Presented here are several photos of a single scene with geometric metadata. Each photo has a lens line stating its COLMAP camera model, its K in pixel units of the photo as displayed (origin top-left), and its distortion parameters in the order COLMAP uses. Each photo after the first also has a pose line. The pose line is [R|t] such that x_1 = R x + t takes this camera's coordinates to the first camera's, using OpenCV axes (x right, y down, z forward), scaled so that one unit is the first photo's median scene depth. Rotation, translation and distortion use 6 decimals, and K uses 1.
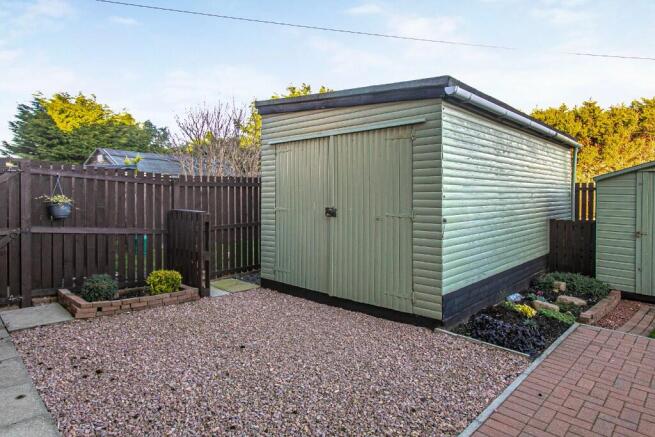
lens RADIAL K [[389.9, 0, 330.4], [0, 389.9, 199.3], [0, 0, 1]] dist [-0.001373, 0.000360]
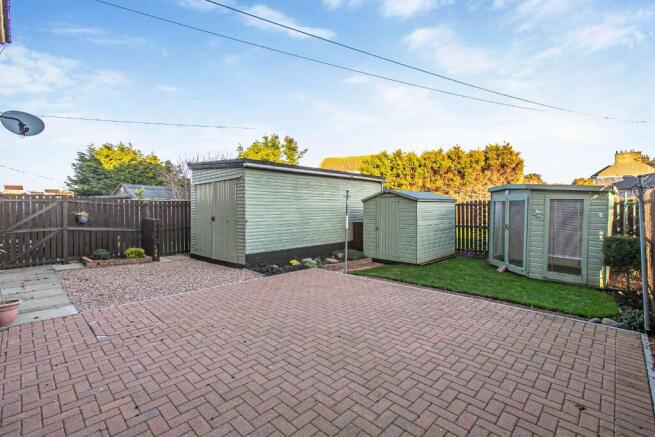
lens RADIAL K [[299.2, 0, 327.1], [0, 299.2, 215.9], [0, 0, 1]] dist [-0.002170, 0.000855]
pose [[0.999954, -0.009598, -0.000451, 0.497290], [0.009602, 0.999918, 0.008463, 0.008548], [0.000370, -0.008467, 0.999964, -0.482595]]
